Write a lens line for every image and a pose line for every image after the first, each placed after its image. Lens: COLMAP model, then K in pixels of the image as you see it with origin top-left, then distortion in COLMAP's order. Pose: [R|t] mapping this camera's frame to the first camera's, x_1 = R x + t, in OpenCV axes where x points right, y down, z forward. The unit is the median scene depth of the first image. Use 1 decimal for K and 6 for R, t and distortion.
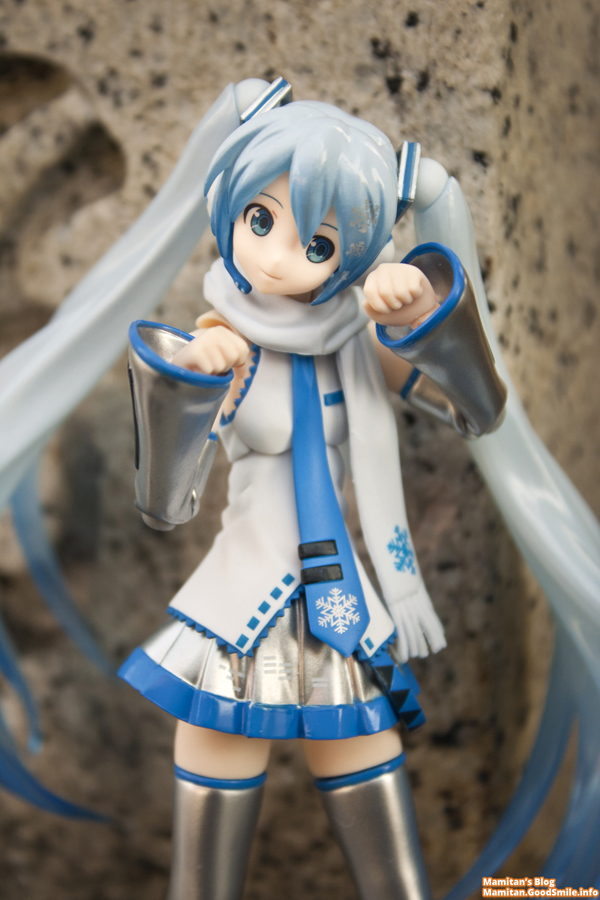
lens RADIAL K [[2194.9, 0, 300.0], [0, 2194.9, 450.0], [0, 0, 1]] dist [0.049047, 0.332008]
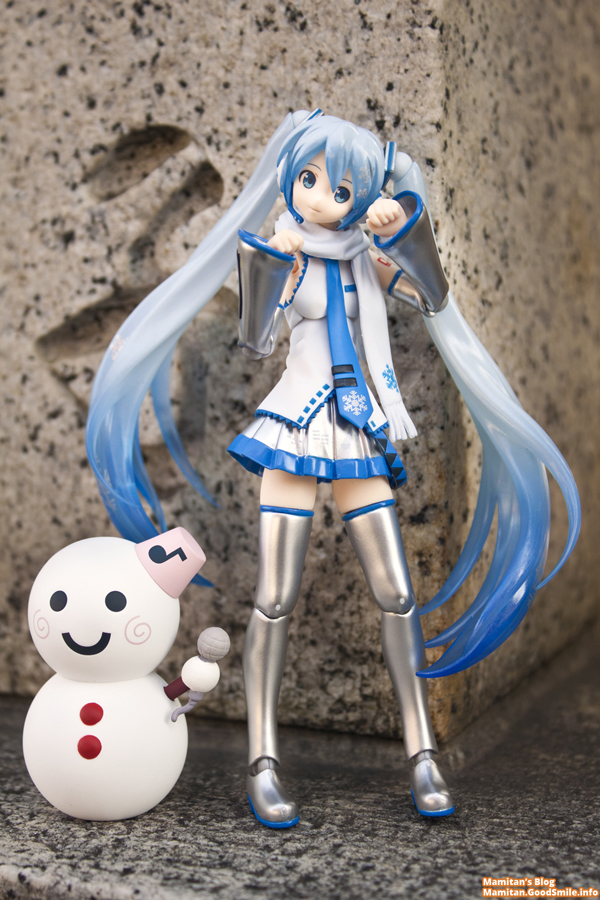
lens RADIAL K [[1904.6, 0, 300.0], [0, 1904.6, 450.0], [0, 0, 1]] dist [0.003884, -0.052769]
pose [[0.999871, -0.012774, 0.009748, -0.039604], [0.014055, 0.989293, -0.145264, 0.313019], [-0.007788, 0.145382, 0.989345, -0.467101]]
